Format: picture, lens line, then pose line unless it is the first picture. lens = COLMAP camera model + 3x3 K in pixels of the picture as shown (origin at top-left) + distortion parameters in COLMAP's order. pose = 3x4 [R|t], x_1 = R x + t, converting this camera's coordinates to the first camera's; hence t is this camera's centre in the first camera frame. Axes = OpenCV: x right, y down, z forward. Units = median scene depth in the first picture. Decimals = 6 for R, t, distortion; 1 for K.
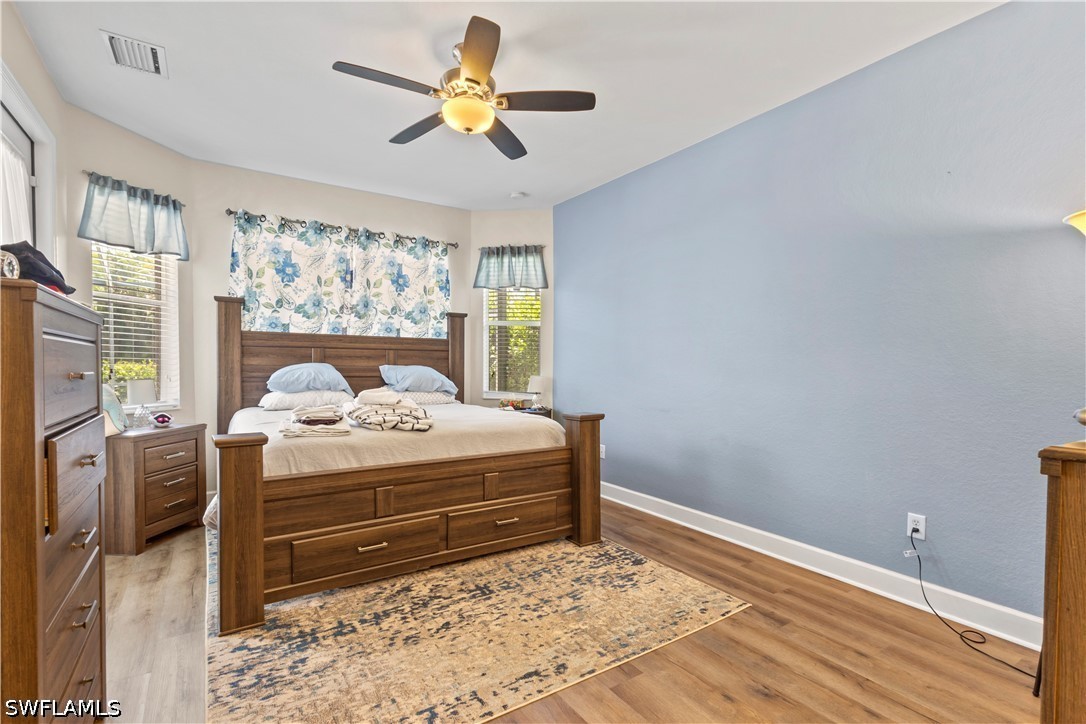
lens RADIAL K [[505.1, 0, 542.3], [0, 505.1, 377.4], [0, 0, 1]] dist [0.001690, 0.000608]
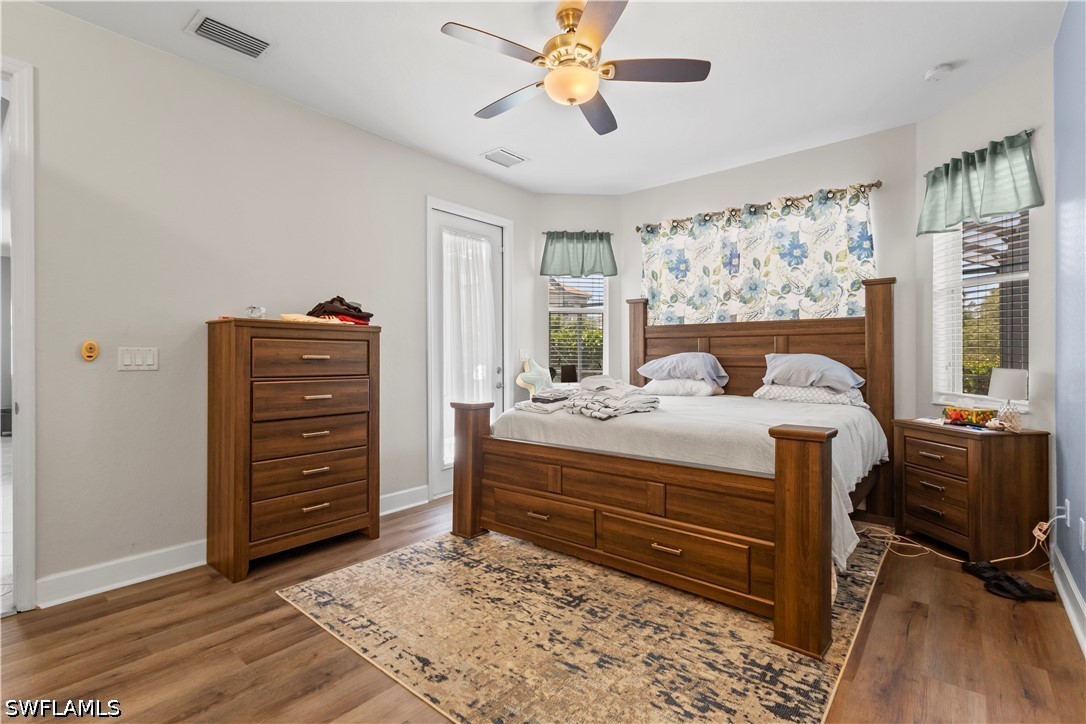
lens RADIAL K [[504.1, 0, 543.5], [0, 504.1, 358.2], [0, 0, 1]] dist [0.006957, 0.000405]
pose [[0.284742, -0.005375, -0.958589, 0.637565], [-0.019268, 0.999750, -0.011329, 0.001424], [0.958410, 0.021696, 0.284568, 0.595013]]
